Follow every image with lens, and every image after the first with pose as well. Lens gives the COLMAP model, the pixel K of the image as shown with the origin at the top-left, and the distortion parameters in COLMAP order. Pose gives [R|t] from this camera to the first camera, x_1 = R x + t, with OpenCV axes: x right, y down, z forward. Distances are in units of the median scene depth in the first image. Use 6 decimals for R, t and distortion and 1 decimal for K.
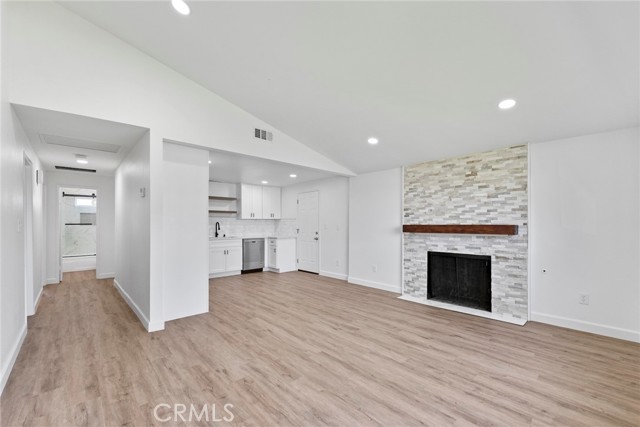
lens RADIAL K [[261.0, 0, 316.4], [0, 261.0, 223.6], [0, 0, 1]] dist [0.000088, -0.001235]
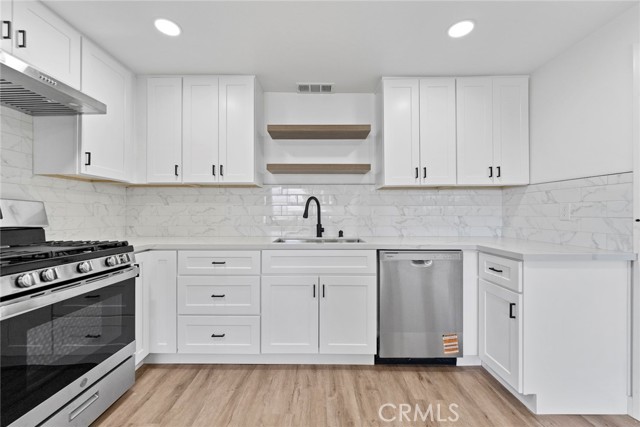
lens RADIAL K [[261.0, 0, 318.9], [0, 261.0, 212.5], [0, 0, 1]] dist [0.000088, -0.001235]
pose [[0.731789, -0.005438, -0.681510, -0.212680], [0.001824, 0.999980, -0.006021, 0.030139], [0.681529, 0.003162, 0.731784, 1.210038]]
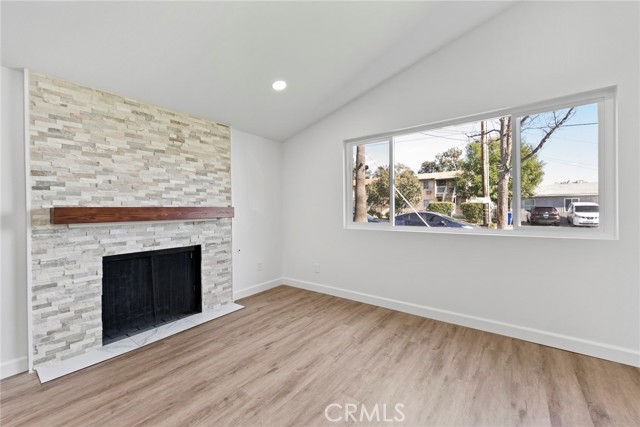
lens RADIAL K [[261.0, 0, 315.8], [0, 261.0, 210.6], [0, 0, 1]] dist [0.000088, -0.001235]
pose [[-0.167740, -0.002261, 0.985829, -0.190199], [0.009632, 0.999946, 0.003933, 0.013653], [-0.985784, 0.010156, -0.167710, 0.696429]]
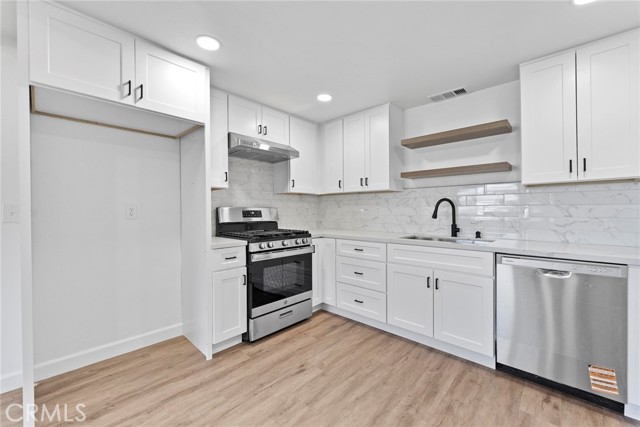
lens RADIAL K [[261.0, 0, 317.6], [0, 261.0, 211.7], [0, 0, 1]] dist [0.000088, -0.001235]
pose [[0.071389, 0.003781, -0.997441, -0.012464], [0.006807, 0.999968, 0.004278, 0.017521], [0.997425, -0.007095, 0.071361, 1.282820]]
